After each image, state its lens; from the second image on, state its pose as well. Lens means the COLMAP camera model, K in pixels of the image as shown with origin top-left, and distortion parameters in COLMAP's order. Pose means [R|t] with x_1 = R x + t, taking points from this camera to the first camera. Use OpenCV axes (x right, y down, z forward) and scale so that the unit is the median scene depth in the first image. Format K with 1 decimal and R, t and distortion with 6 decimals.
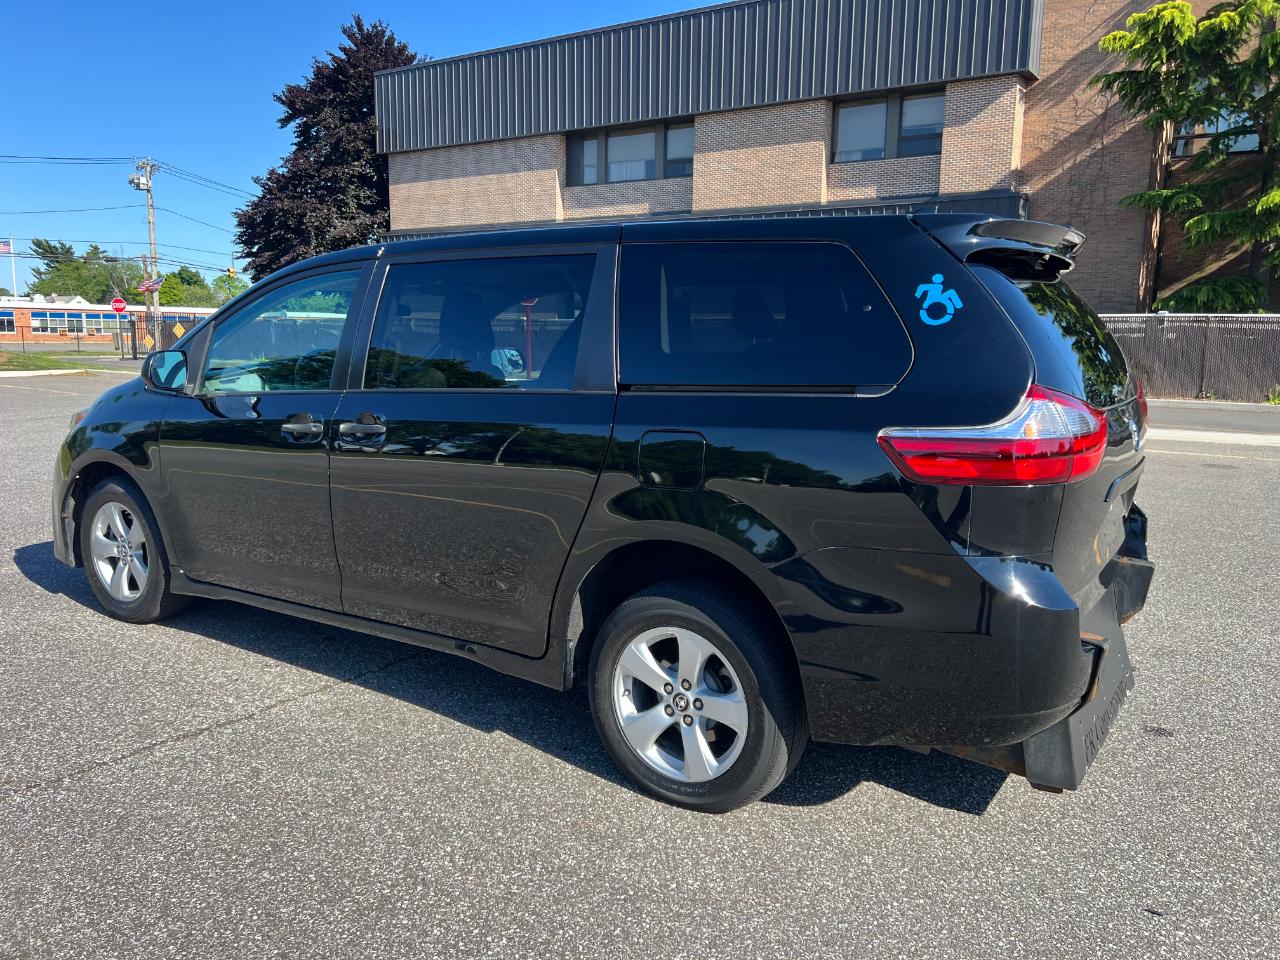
lens RADIAL K [[966.6, 0, 631.2], [0, 966.6, 485.4], [0, 0, 1]] dist [0.046305, -0.058166]
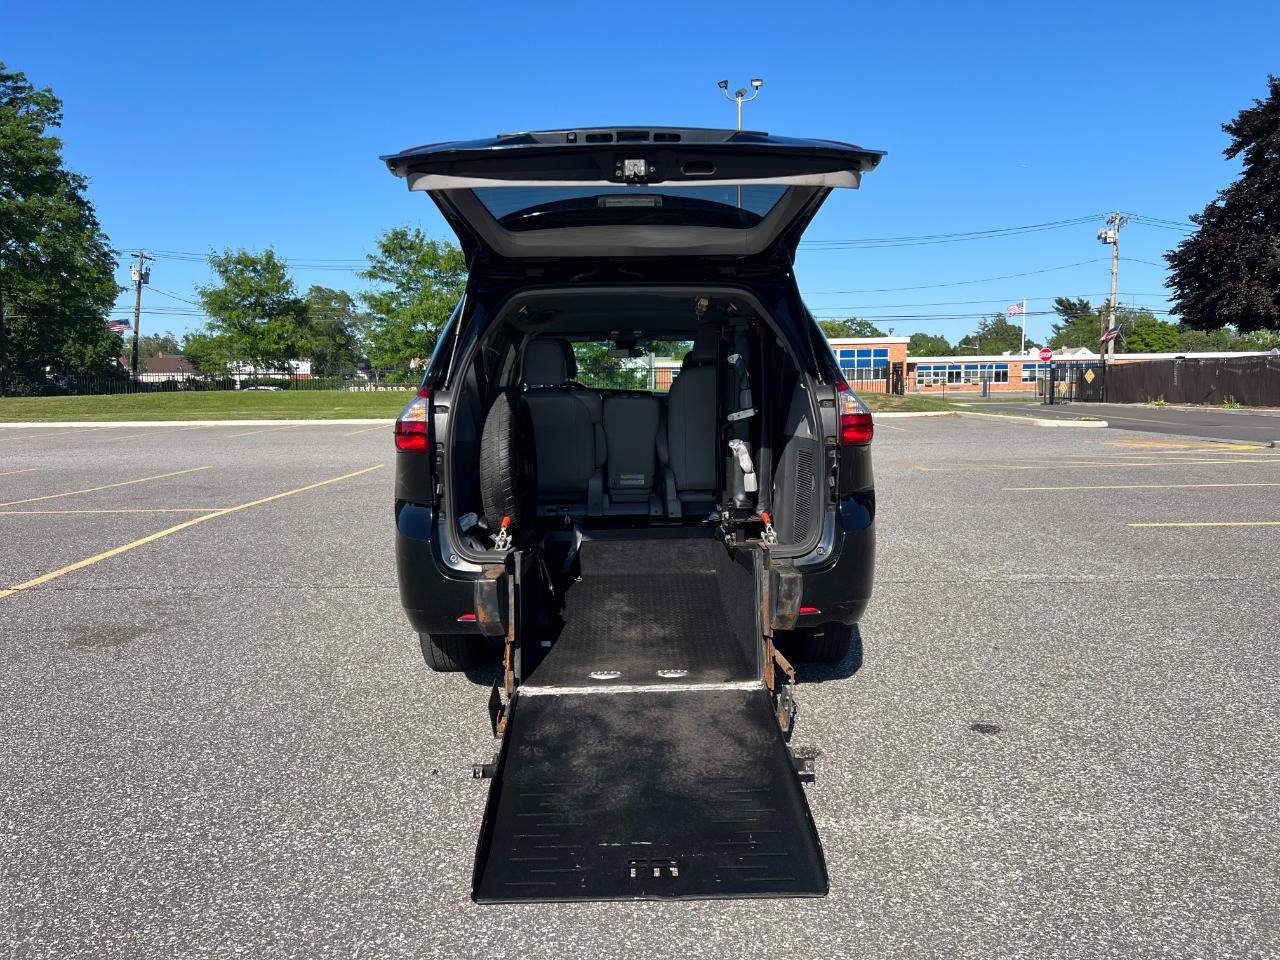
lens RADIAL K [[968.6, 0, 644.0], [0, 968.6, 478.3], [0, 0, 1]] dist [0.055250, -0.059385]
pose [[0.568542, 0.060710, -0.820411, 0.158992], [-0.107097, 0.994248, -0.000645, 0.000009], [0.815653, 0.088230, 0.571774, 0.037684]]
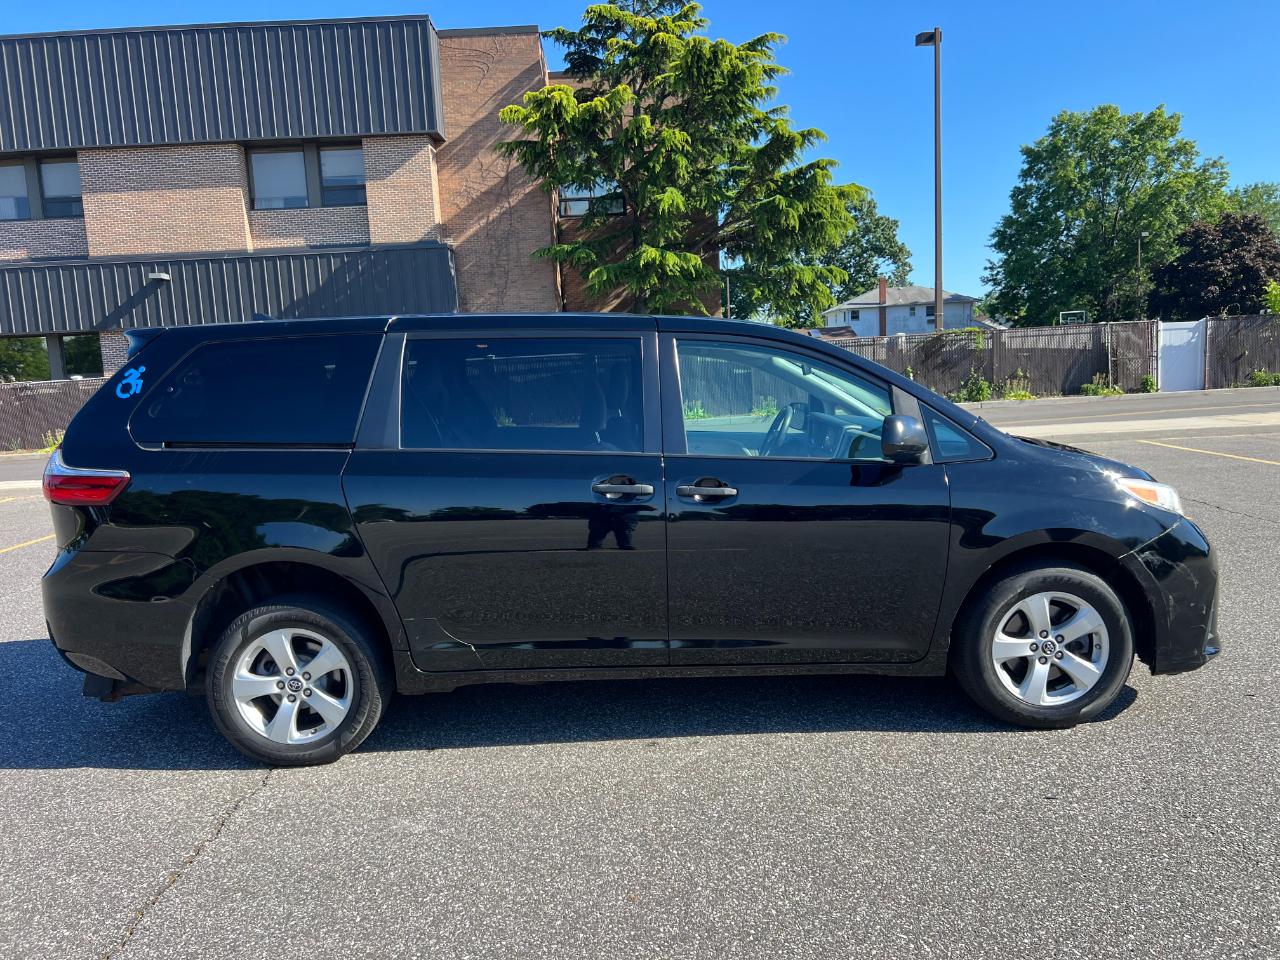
lens RADIAL K [[971.2, 0, 640.0], [0, 971.2, 480.0], [0, 0, 1]] dist [0.064974, -0.074439]
pose [[0.819083, -0.122863, 0.560363, -0.057214], [0.151029, 0.988521, -0.004020, -0.007203], [-0.553437, 0.087924, 0.828237, 0.012498]]
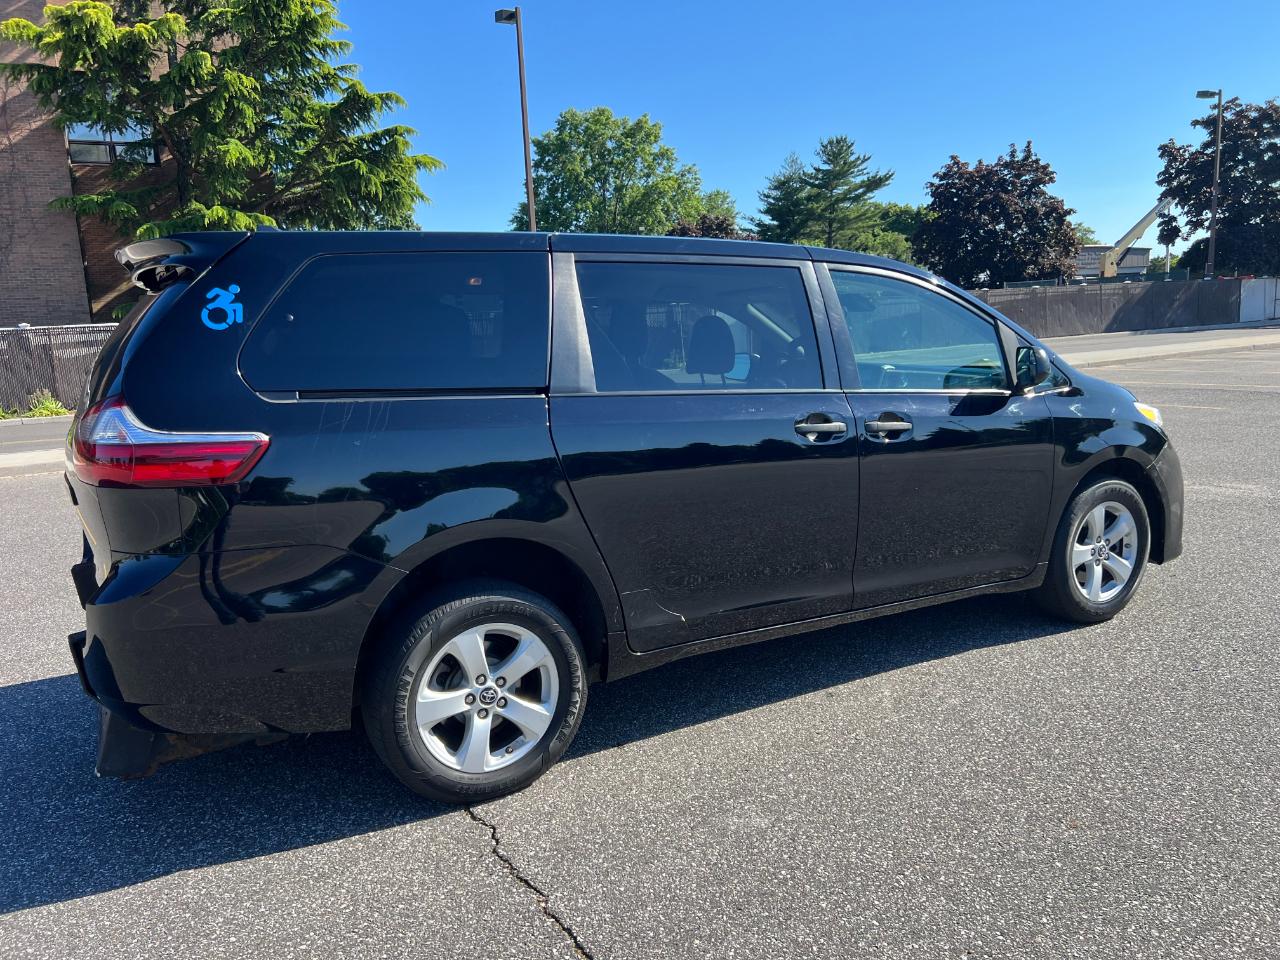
lens RADIAL K [[971.2, 0, 640.0], [0, 971.2, 480.0], [0, 0, 1]] dist [0.064974, -0.074439]
pose [[0.444413, -0.179065, 0.877743, -0.107354], [0.193630, 0.975857, 0.101044, -0.017768], [-0.874645, 0.125053, 0.468356, 0.089033]]
